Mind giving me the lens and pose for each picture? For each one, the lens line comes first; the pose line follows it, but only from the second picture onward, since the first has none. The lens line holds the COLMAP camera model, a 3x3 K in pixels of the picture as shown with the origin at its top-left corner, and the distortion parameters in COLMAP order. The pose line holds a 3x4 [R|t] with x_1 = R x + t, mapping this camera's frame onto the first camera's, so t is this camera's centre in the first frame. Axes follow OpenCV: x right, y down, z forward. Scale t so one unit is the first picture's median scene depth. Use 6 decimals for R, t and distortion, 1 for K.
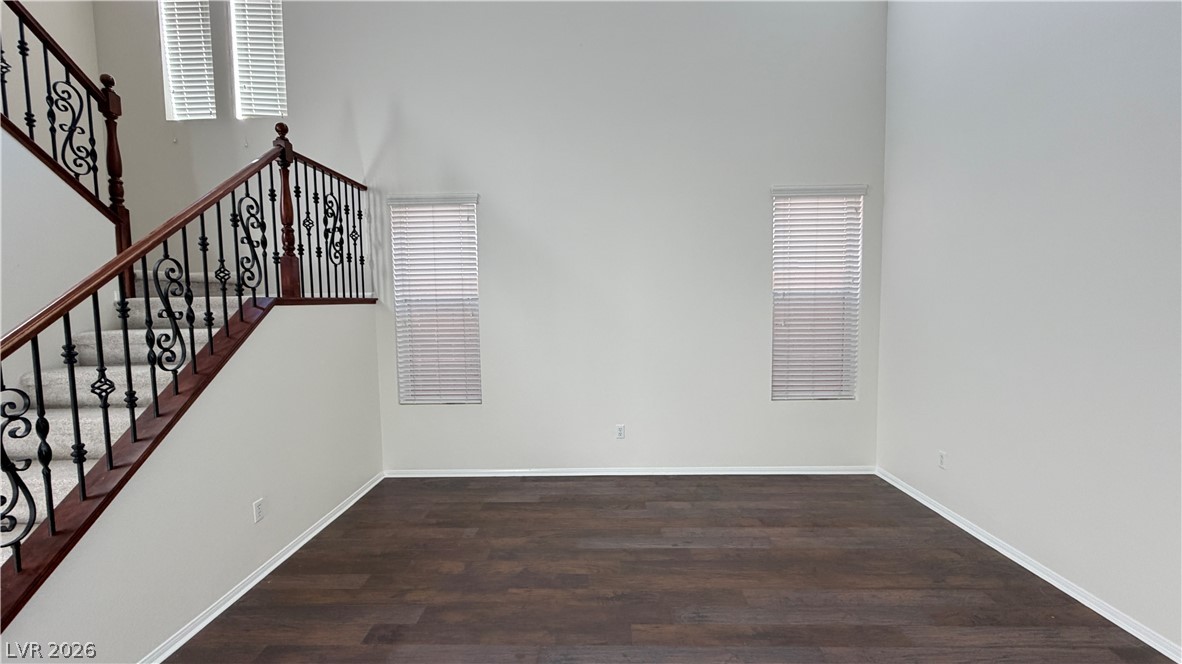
lens RADIAL K [[473.1, 0, 590.2], [0, 473.1, 331.1], [0, 0, 1]] dist [0.000470, 0.000040]
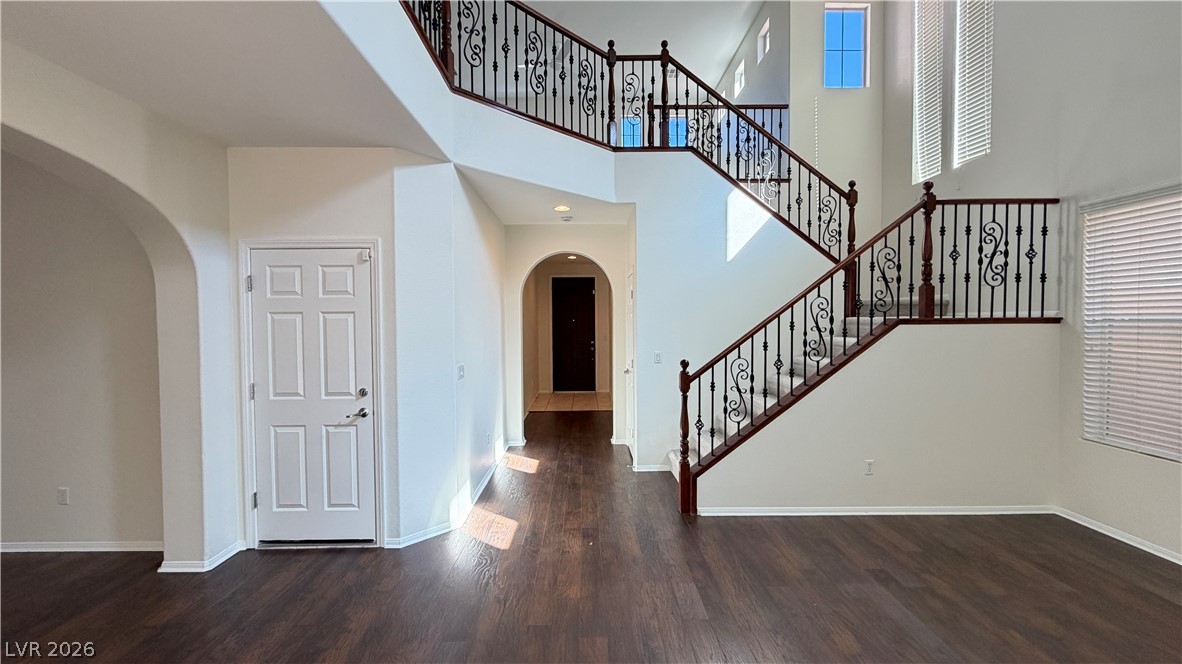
lens RADIAL K [[473.1, 0, 591.4], [0, 473.1, 334.6], [0, 0, 1]] dist [0.000470, 0.000040]
pose [[0.033541, 0.045135, -0.998418, 0.622680], [-0.059258, 0.997312, 0.043094, -0.030813], [0.997679, 0.057719, 0.036125, 0.078565]]
